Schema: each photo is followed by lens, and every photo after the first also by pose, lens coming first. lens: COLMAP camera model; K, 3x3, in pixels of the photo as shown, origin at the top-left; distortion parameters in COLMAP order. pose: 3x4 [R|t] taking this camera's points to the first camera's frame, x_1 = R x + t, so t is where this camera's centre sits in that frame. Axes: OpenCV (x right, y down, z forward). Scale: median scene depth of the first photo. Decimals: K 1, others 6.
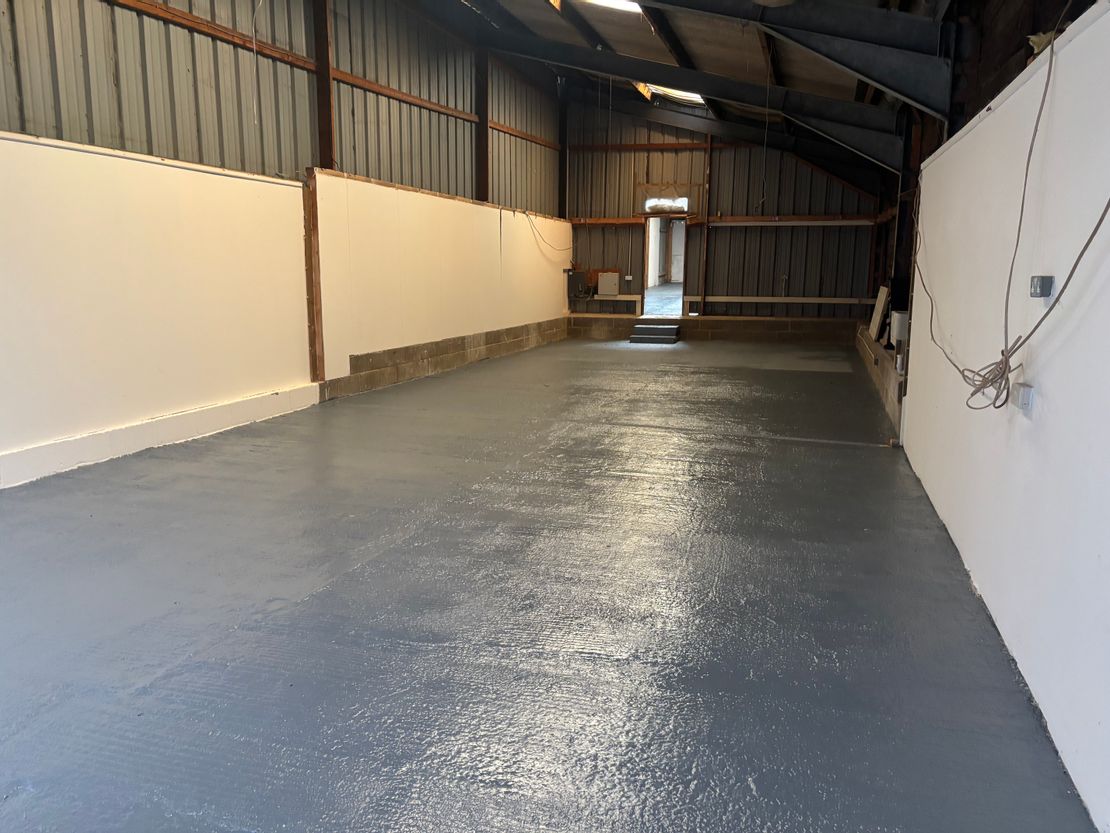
lens RADIAL K [[836.2, 0, 554.3], [0, 836.2, 420.2], [0, 0, 1]] dist [0.045047, -0.017523]
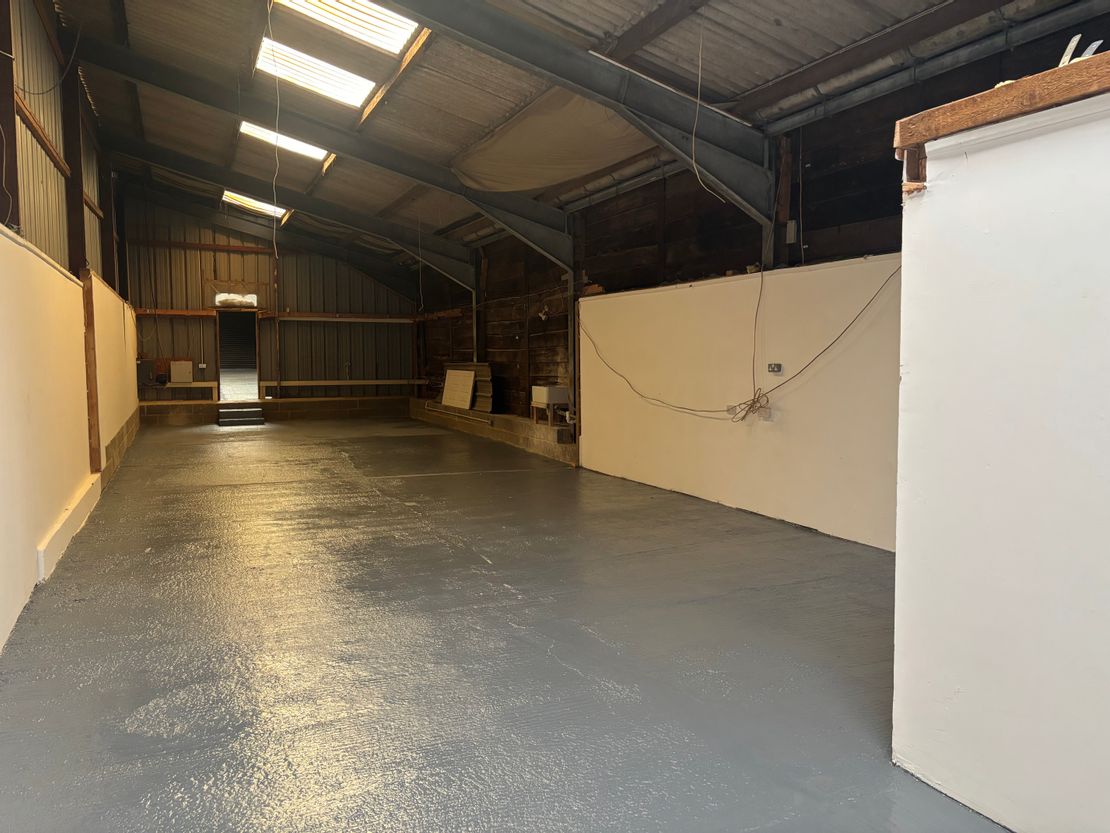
lens RADIAL K [[836.2, 0, 550.2], [0, 836.2, 421.1], [0, 0, 1]] dist [0.045047, -0.017523]
pose [[0.765170, -0.060047, 0.641022, -0.267097], [0.122217, 0.991085, -0.053048, 0.008533], [-0.632122, 0.118934, 0.765687, -0.081771]]
